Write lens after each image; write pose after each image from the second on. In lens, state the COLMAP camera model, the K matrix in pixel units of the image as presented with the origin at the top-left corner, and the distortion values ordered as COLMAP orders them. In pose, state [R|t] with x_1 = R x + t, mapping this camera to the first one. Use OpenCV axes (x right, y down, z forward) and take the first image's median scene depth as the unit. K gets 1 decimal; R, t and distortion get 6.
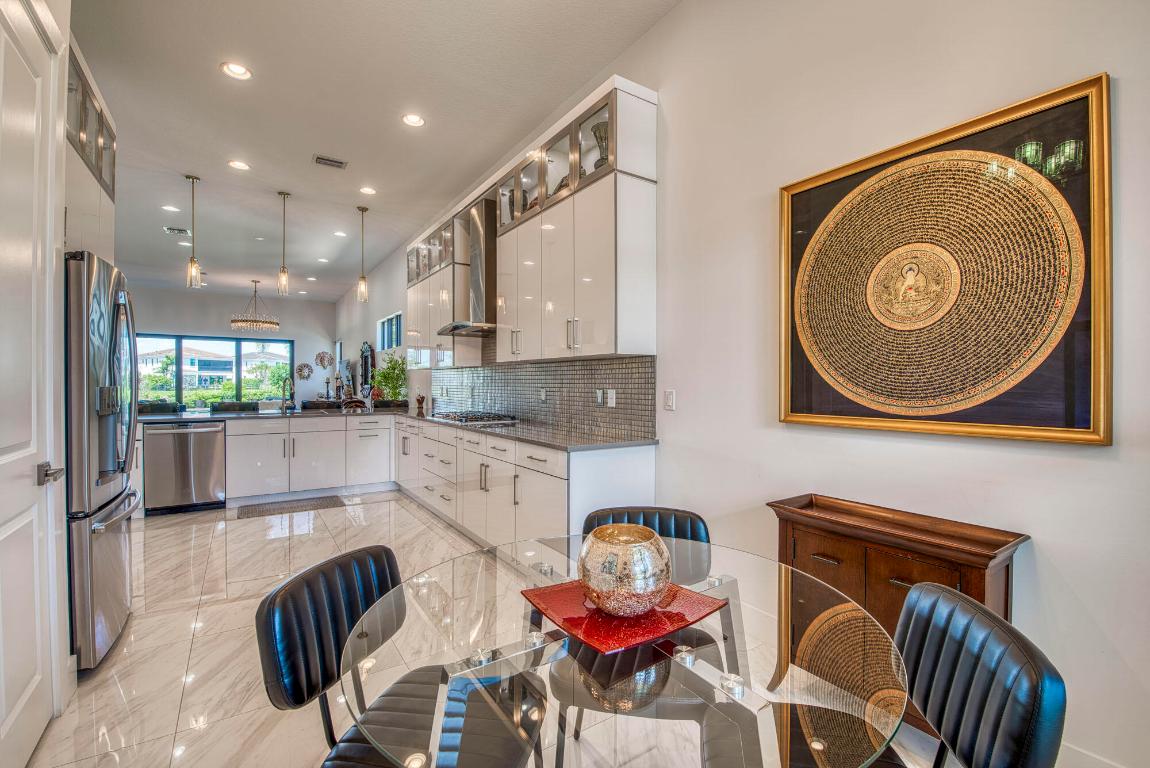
lens RADIAL K [[498.4, 0, 599.1], [0, 498.4, 385.2], [0, 0, 1]] dist [-0.005042, -0.007367]
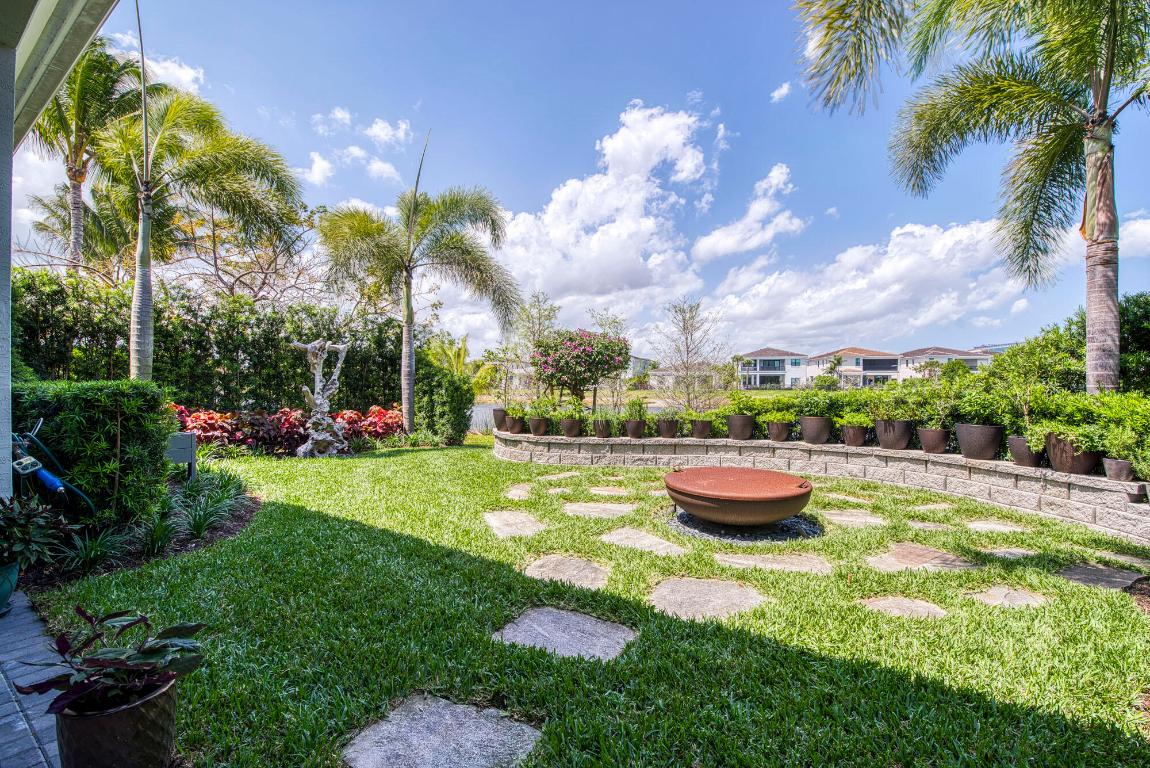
lens RADIAL K [[498.4, 0, 583.7], [0, 498.4, 386.2], [0, 0, 1]] dist [-0.005042, -0.007367]
pose [[0.354965, 0.003168, -0.934874, -0.927833], [-0.004523, 0.999988, 0.001671, 0.017391], [0.934869, 0.003636, 0.354975, 1.376909]]
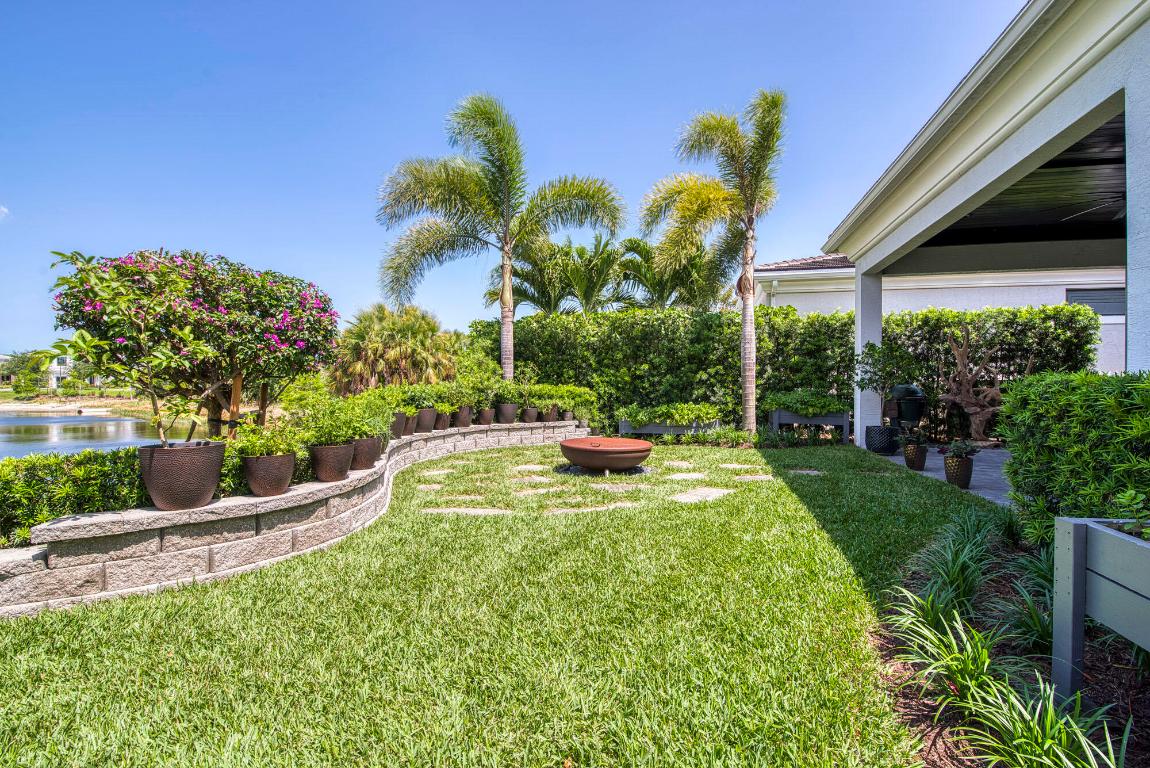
lens RADIAL K [[498.4, 0, 592.6], [0, 498.4, 387.7], [0, 0, 1]] dist [-0.005042, -0.007367]
pose [[0.746148, -0.005295, 0.665760, -1.633588], [0.000590, 0.999973, 0.007291, 0.020554], [-0.665780, -0.005047, 0.746131, 1.201991]]
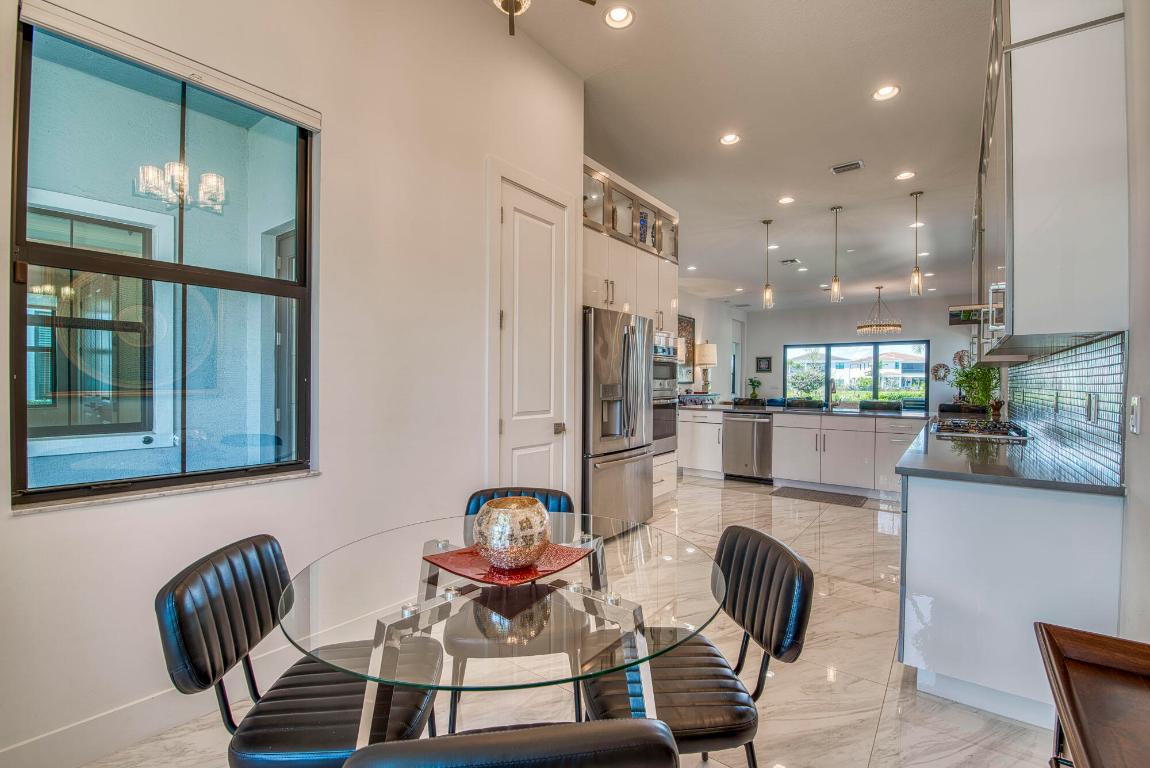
lens RADIAL K [[498.4, 0, 578.4], [0, 498.4, 384.7], [0, 0, 1]] dist [-0.005042, -0.007367]
pose [[0.295464, 0.003860, -0.955346, 0.118871], [-0.008331, 0.999964, 0.001463, 0.000690], [0.955317, 0.007527, 0.295486, 0.074293]]
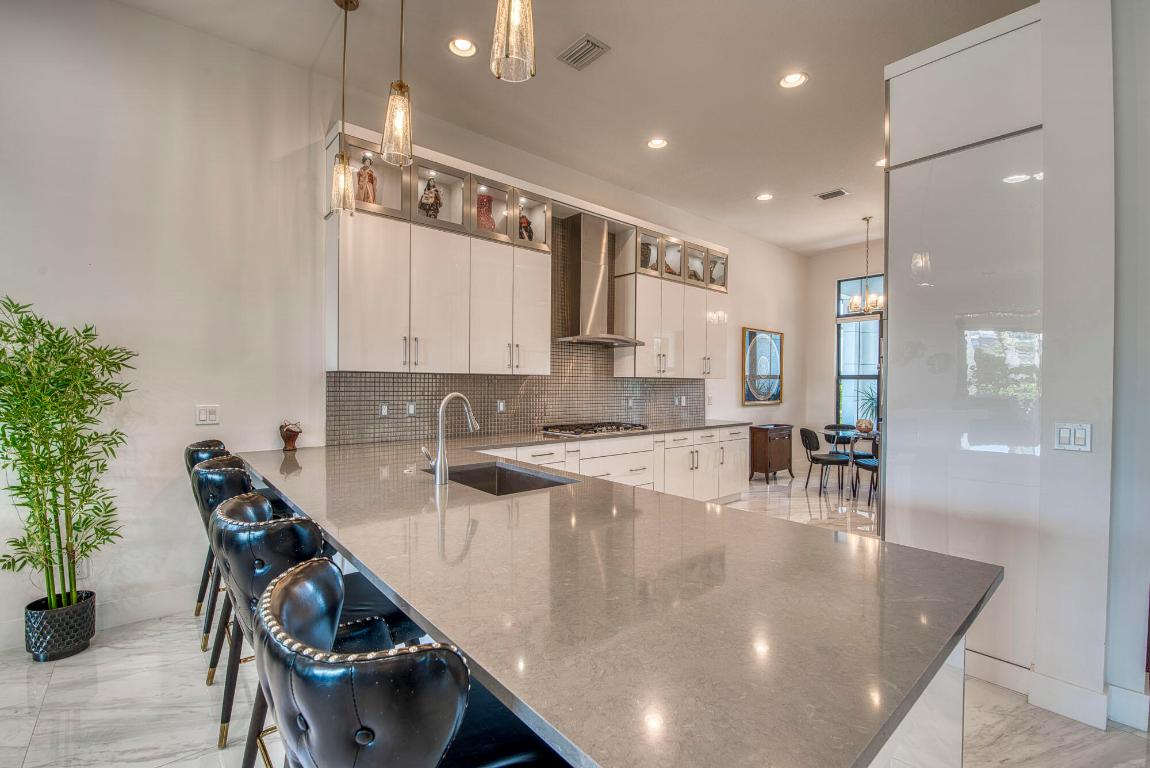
lens RADIAL K [[498.4, 0, 581.0], [0, 498.4, 383.9], [0, 0, 1]] dist [-0.005042, -0.007367]
pose [[-0.100929, -0.005496, 0.994878, -0.513164], [-0.003059, 0.999982, 0.005214, -0.013348], [-0.994889, -0.002517, -0.100944, 0.465734]]
